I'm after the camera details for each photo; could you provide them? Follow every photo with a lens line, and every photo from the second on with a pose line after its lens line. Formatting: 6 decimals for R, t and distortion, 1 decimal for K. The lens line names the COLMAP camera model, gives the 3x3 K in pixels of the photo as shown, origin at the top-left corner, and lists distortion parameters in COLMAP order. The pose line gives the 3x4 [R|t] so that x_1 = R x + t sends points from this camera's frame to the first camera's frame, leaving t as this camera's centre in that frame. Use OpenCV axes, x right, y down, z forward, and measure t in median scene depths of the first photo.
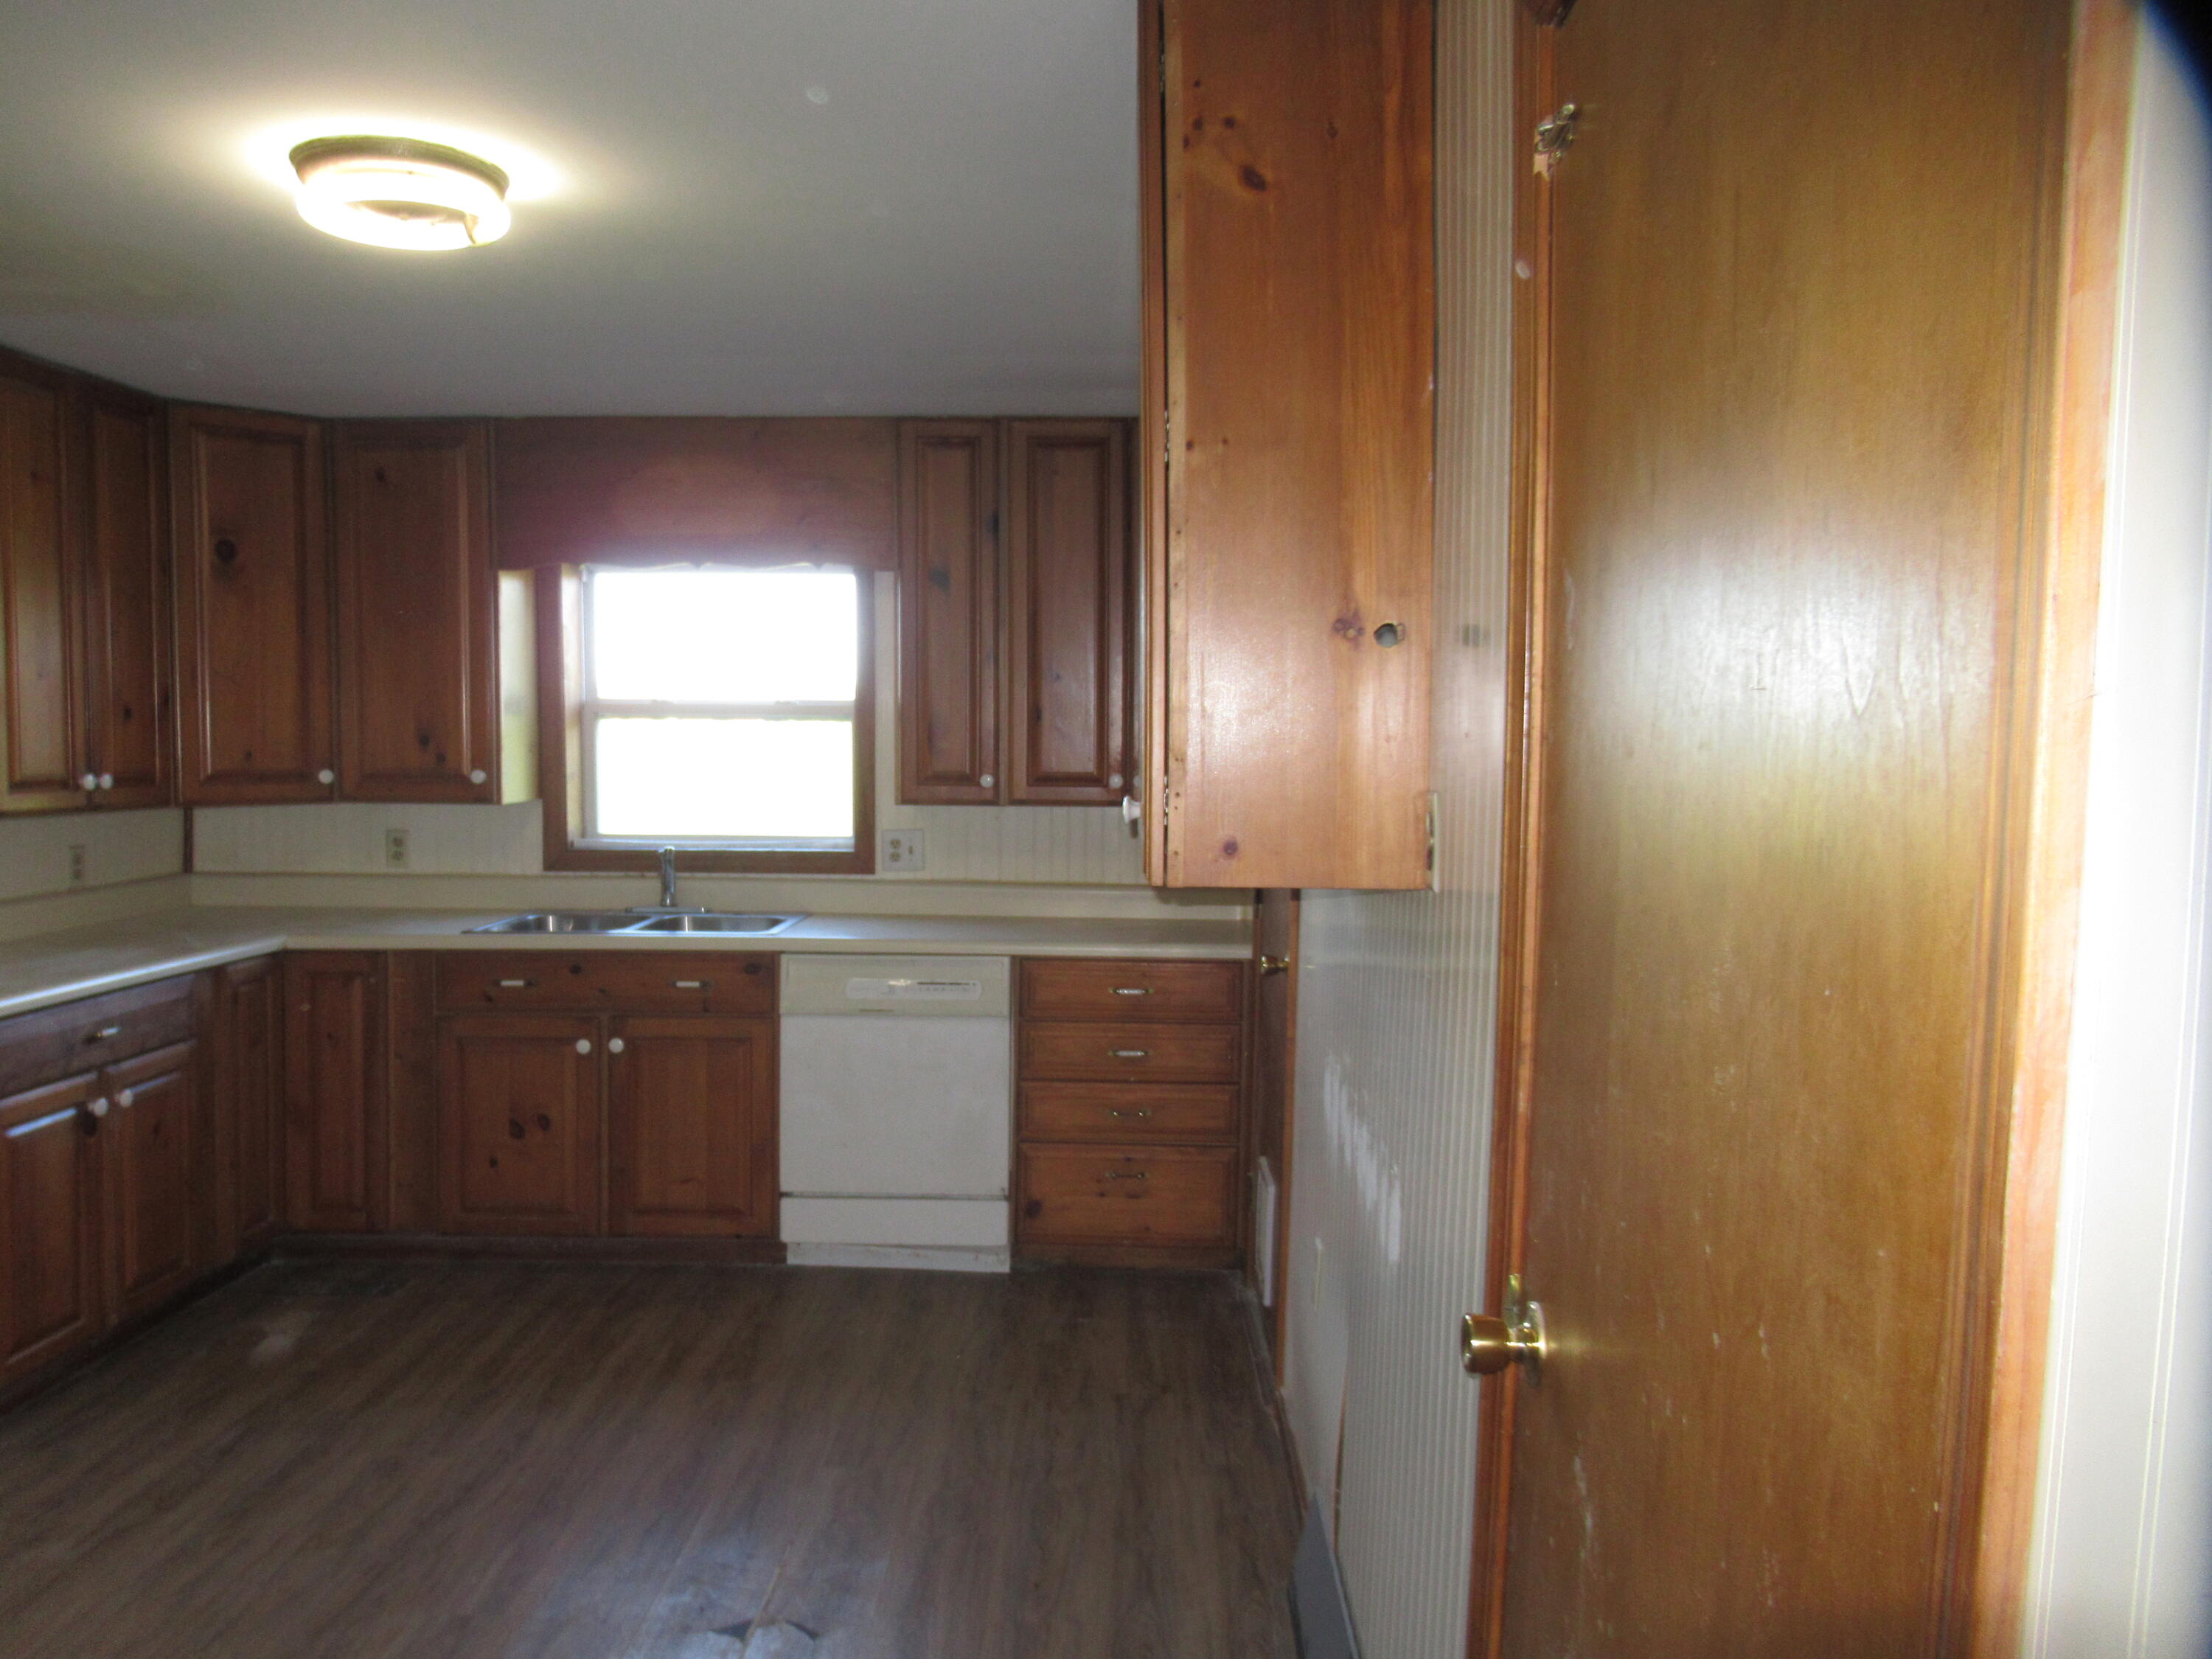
lens RADIAL K [[1646.6, 0, 1202.0], [0, 1646.6, 785.0], [0, 0, 1]] dist [-0.012374, -0.005424]
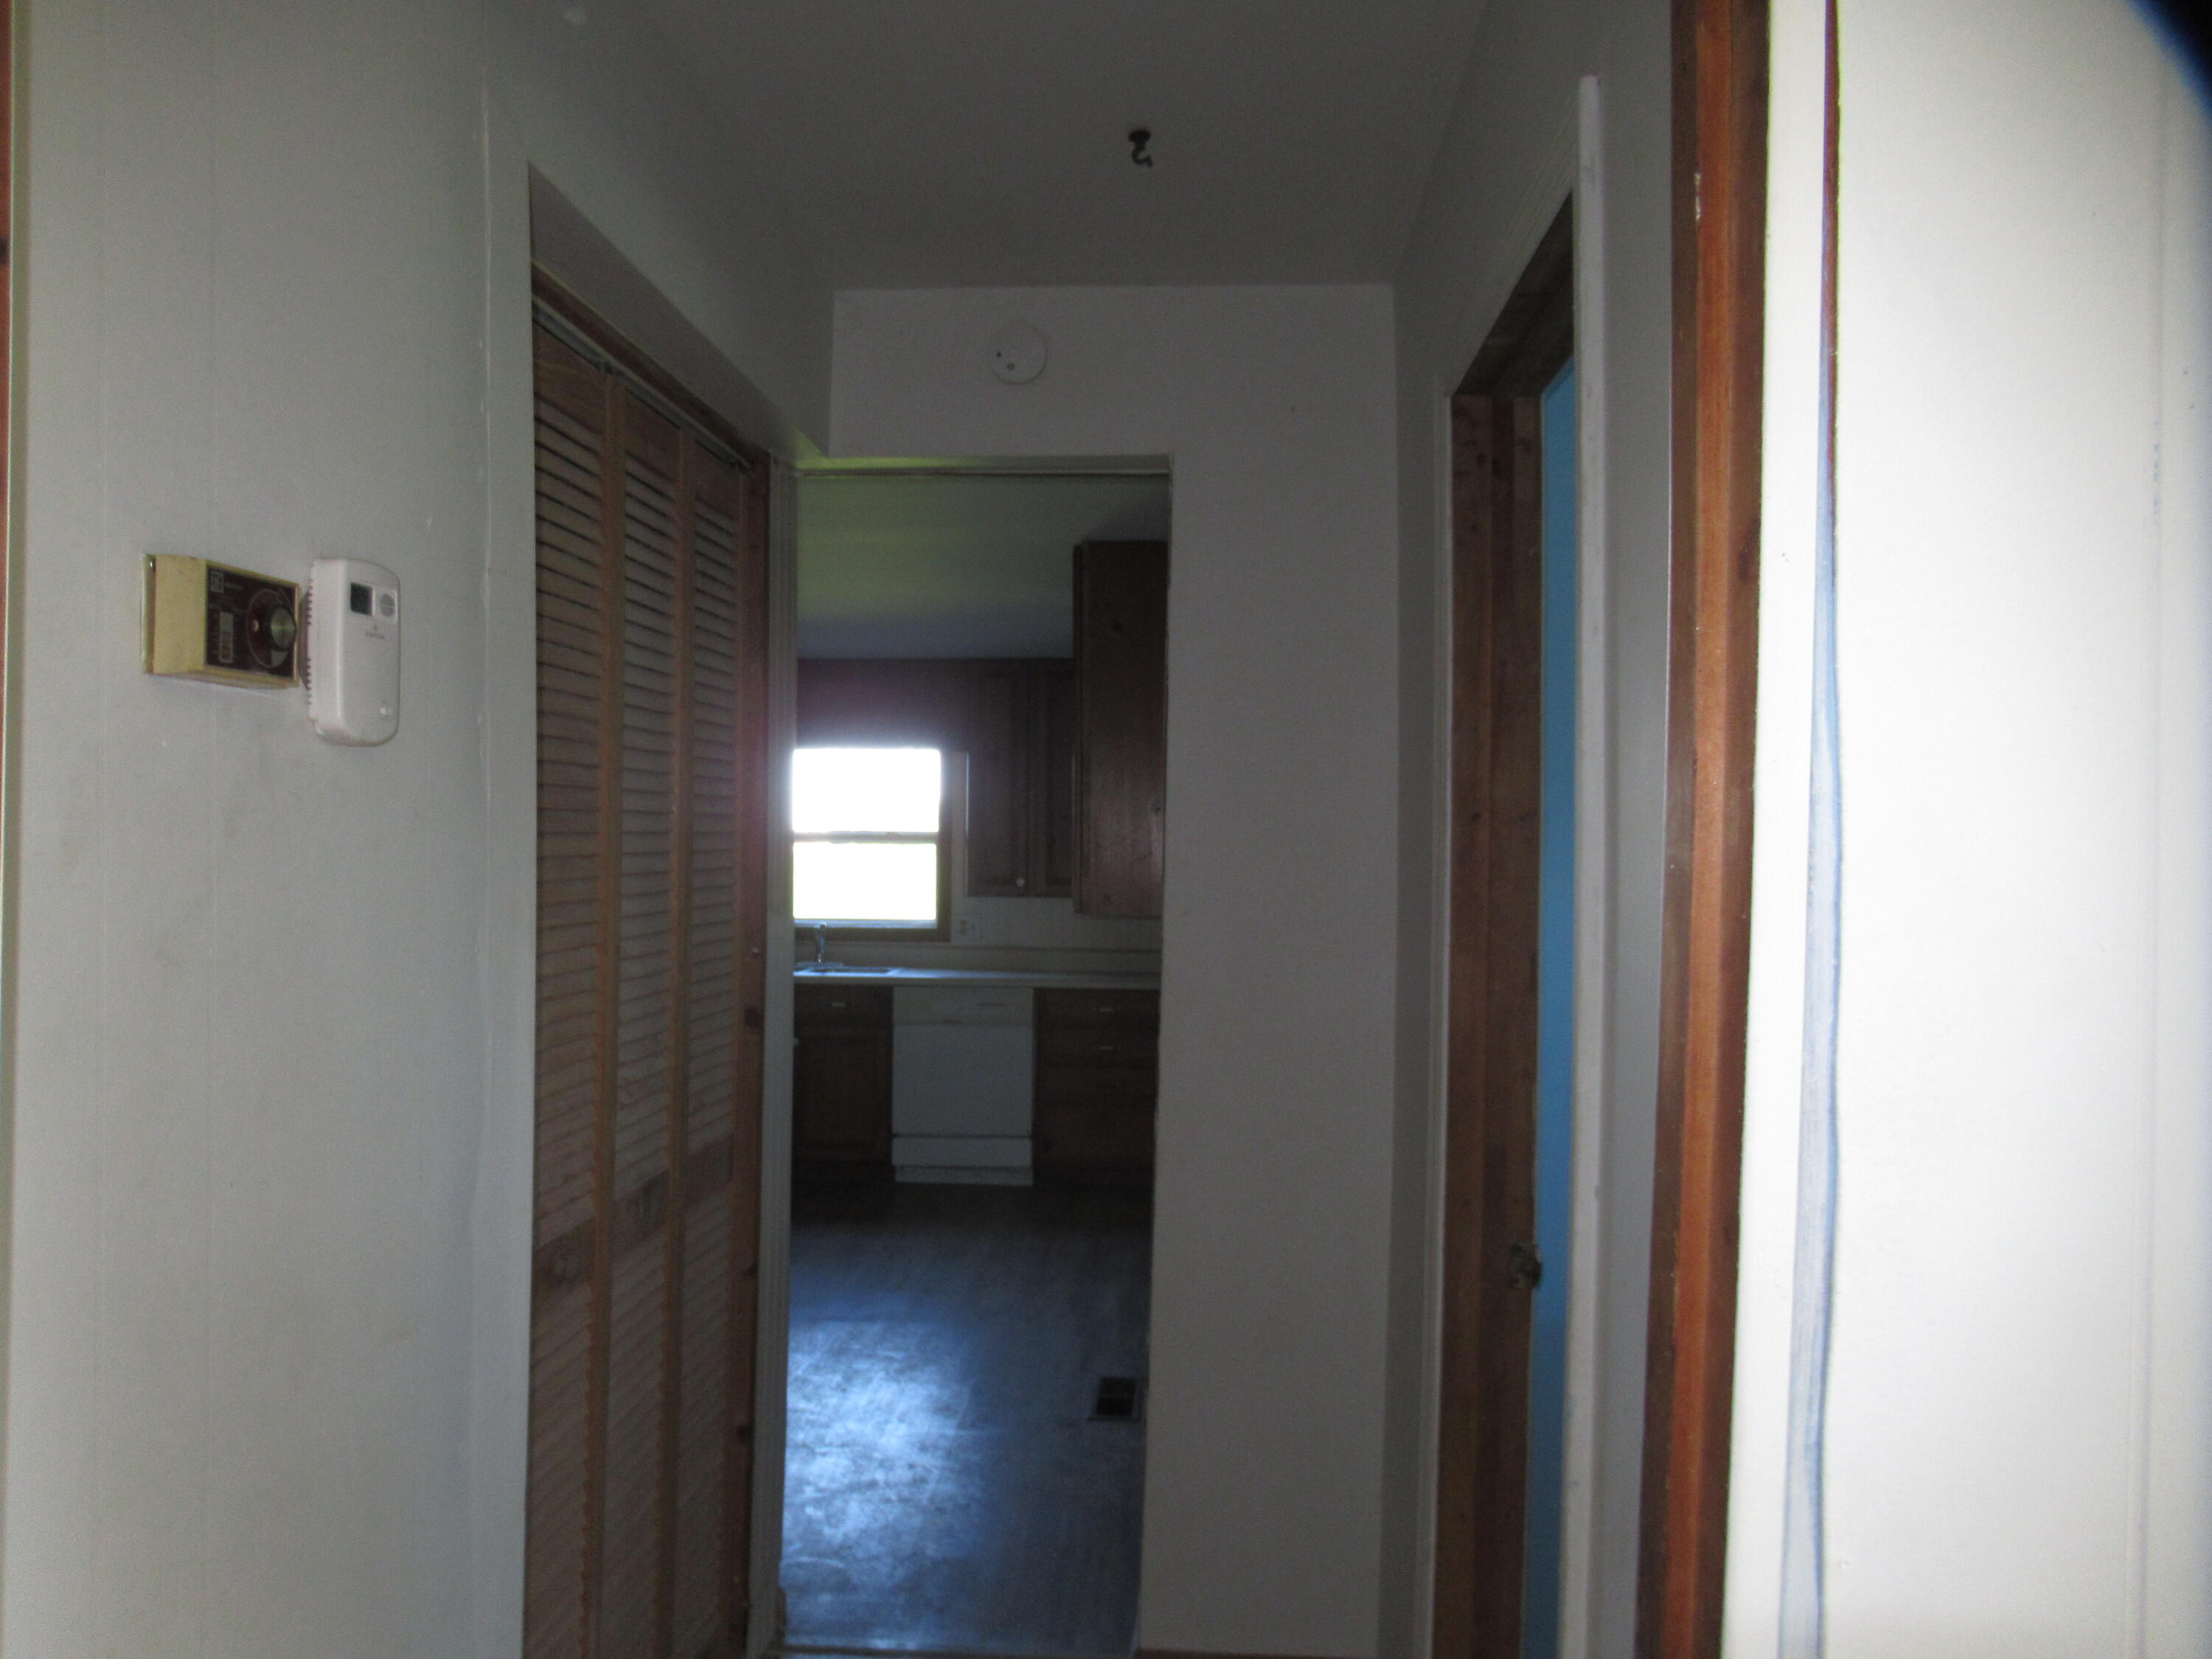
lens RADIAL K [[1687.6, 0, 1113.9], [0, 1687.6, 834.1], [0, 0, 1]] dist [0.001870, -0.002284]
pose [[0.996255, -0.000267, -0.086463, 0.108144], [-0.003387, 0.999107, -0.042112, 0.022060], [0.086397, 0.042248, 0.995365, -0.668316]]
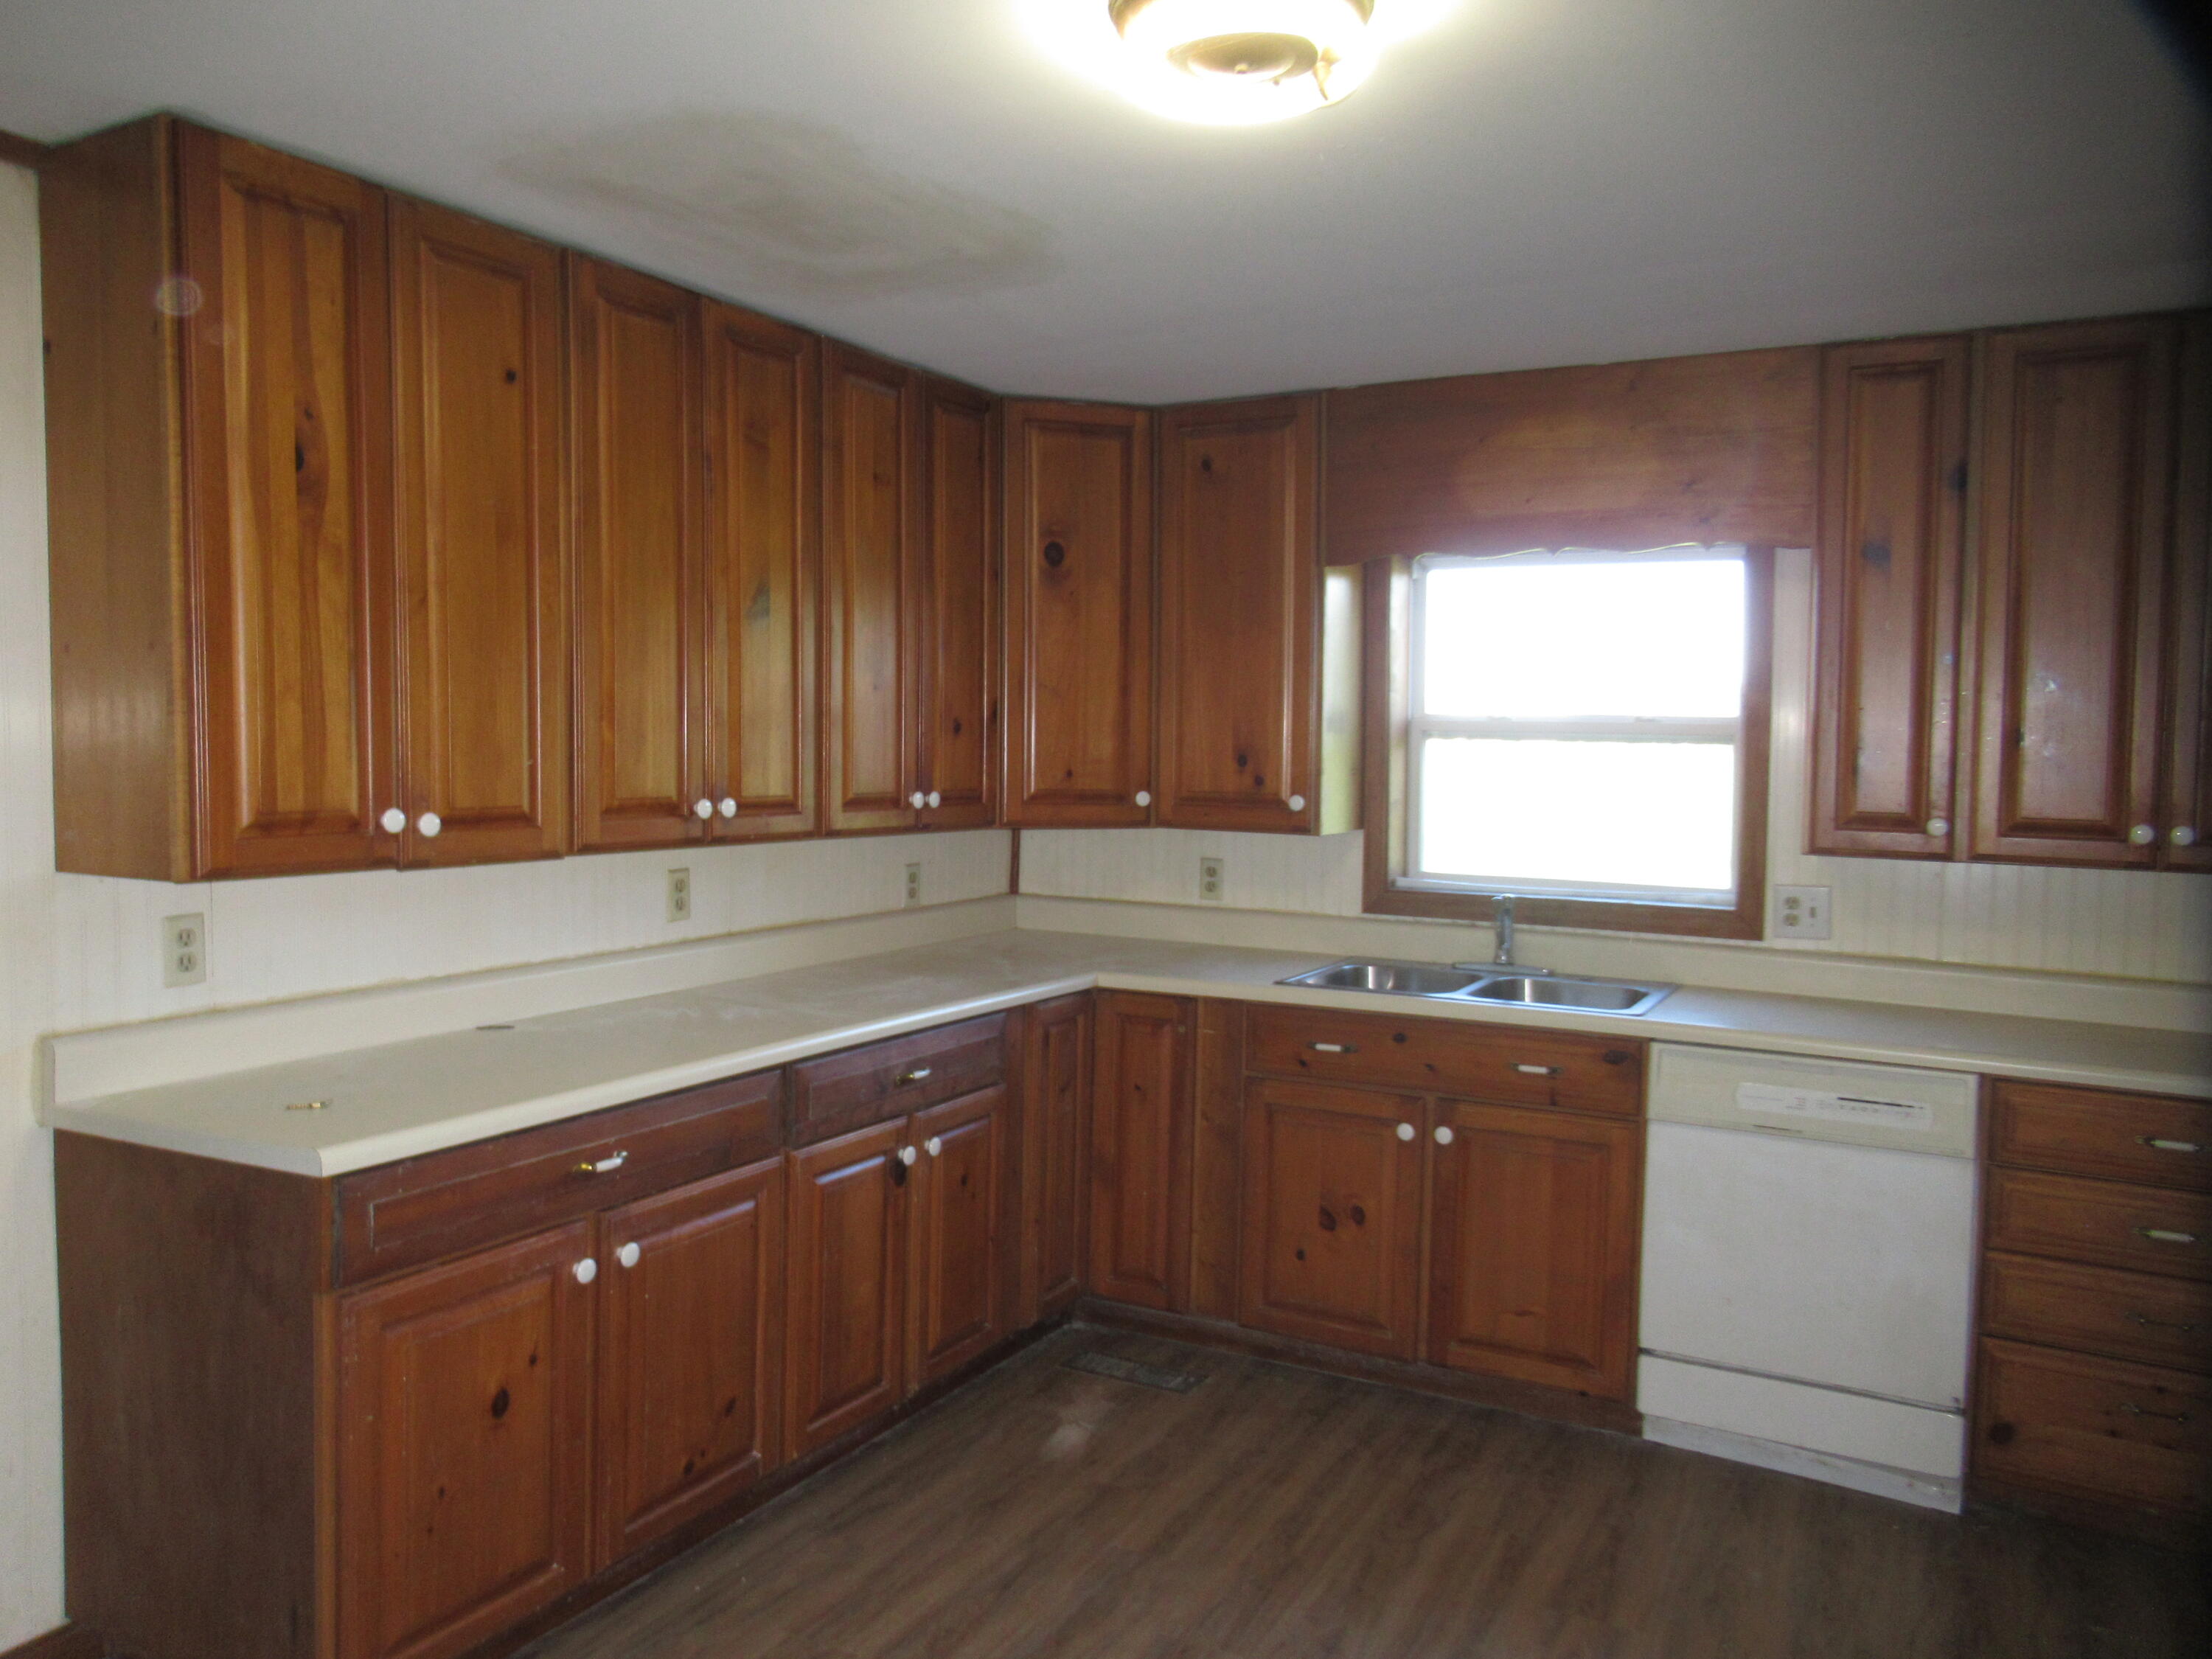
lens RADIAL K [[1687.6, 0, 1113.9], [0, 1687.6, 834.1], [0, 0, 1]] dist [0.001870, -0.002284]
pose [[0.869587, 0.036798, -0.492407, -0.087861], [-0.028912, 0.999303, 0.023621, -0.007612], [0.492933, -0.006304, 0.870045, 0.180495]]
